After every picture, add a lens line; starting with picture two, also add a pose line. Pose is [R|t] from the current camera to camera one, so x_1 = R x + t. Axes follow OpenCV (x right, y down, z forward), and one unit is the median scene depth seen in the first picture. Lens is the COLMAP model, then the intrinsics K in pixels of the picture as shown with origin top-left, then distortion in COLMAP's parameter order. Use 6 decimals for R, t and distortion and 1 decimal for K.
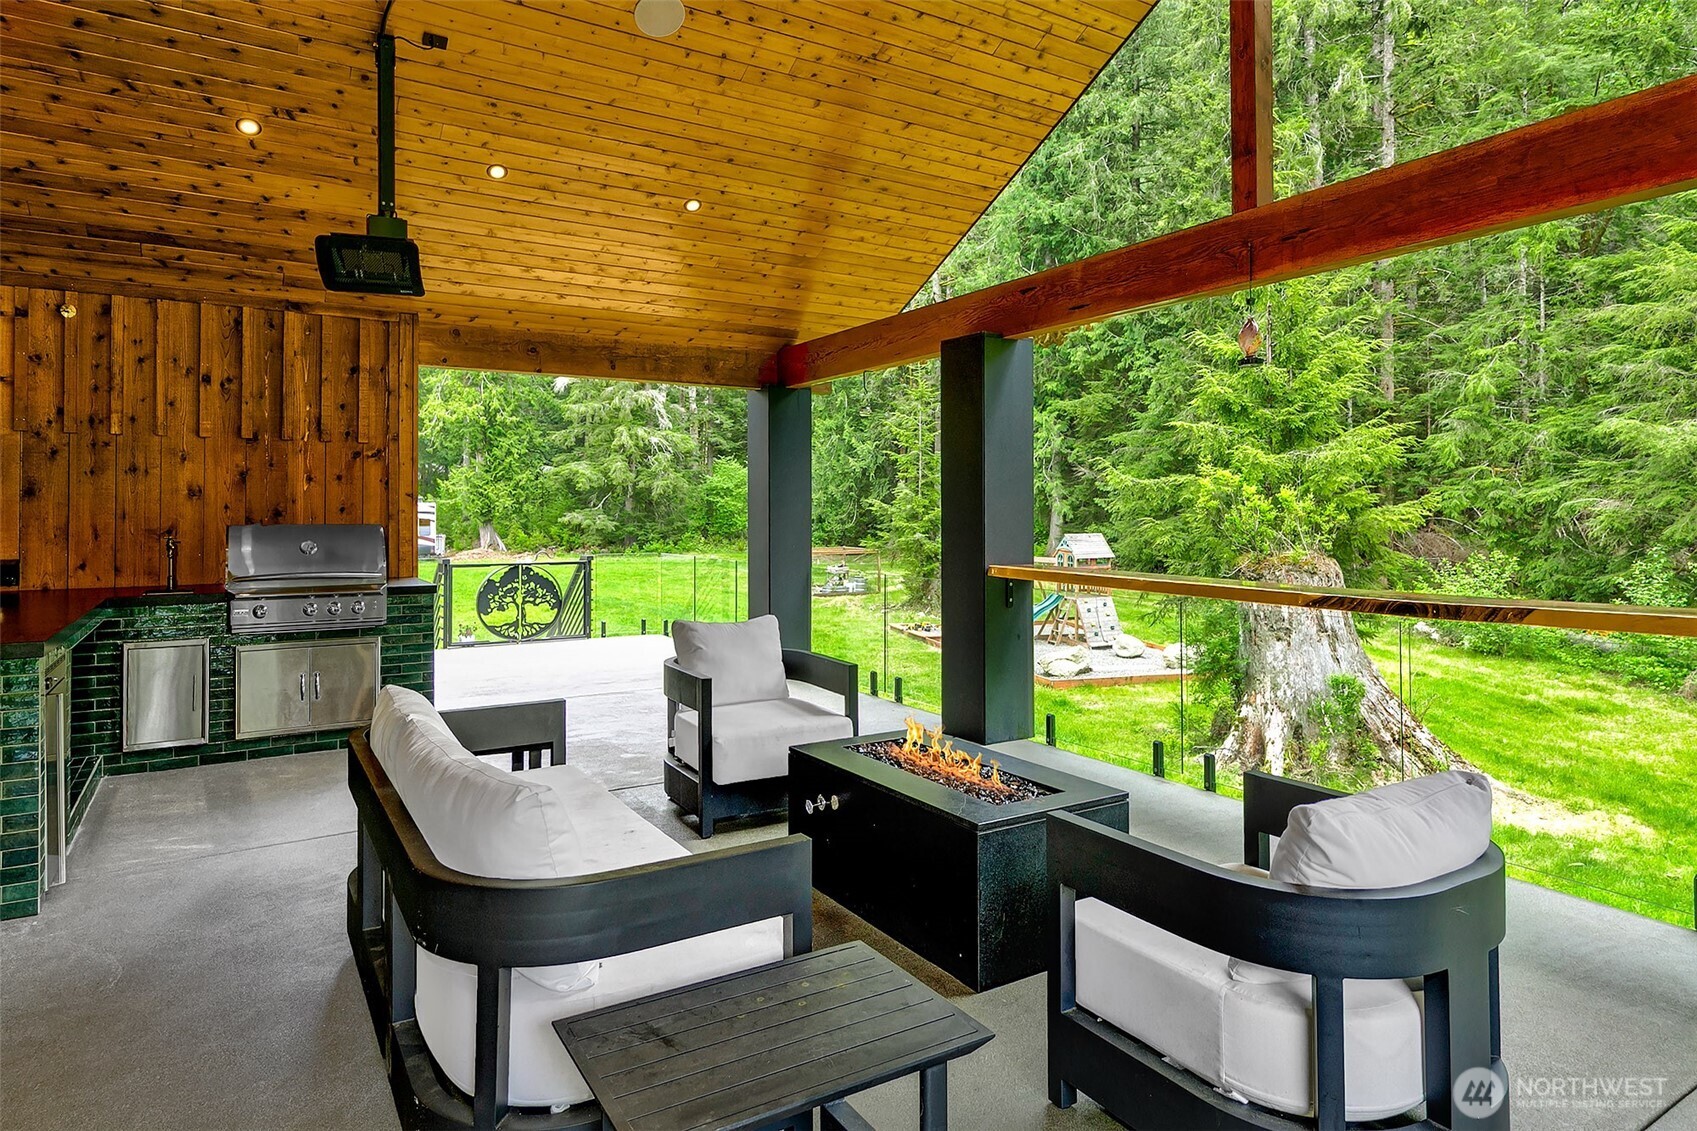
lens RADIAL K [[945.2, 0, 843.8], [0, 945.2, 505.5], [0, 0, 1]] dist [0.005070, 0.000277]
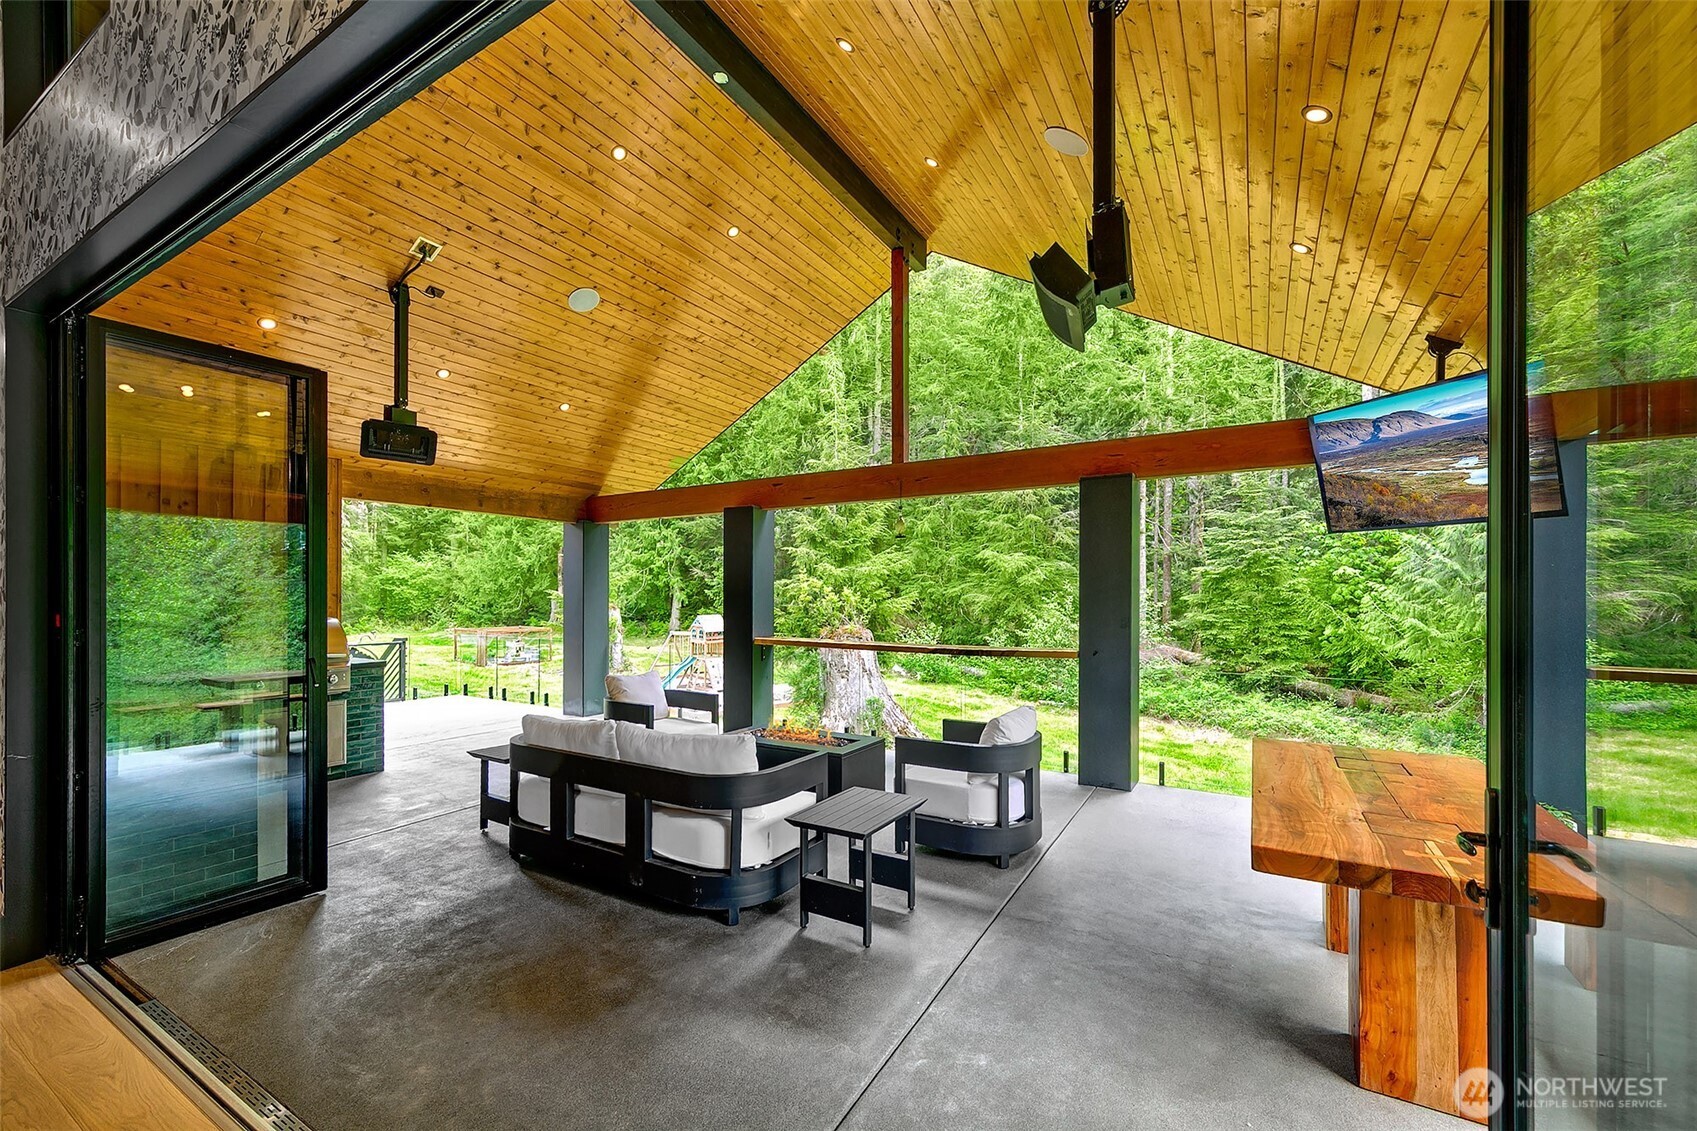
lens RADIAL K [[687.9, 0, 850.3], [0, 687.9, 601.1], [0, 0, 1]] dist [-0.000646, -0.000048]
pose [[0.874661, 0.002857, 0.484726, -0.125523], [-0.008679, 0.999915, 0.009767, -0.008008], [-0.484657, -0.012750, 0.874611, -0.084745]]
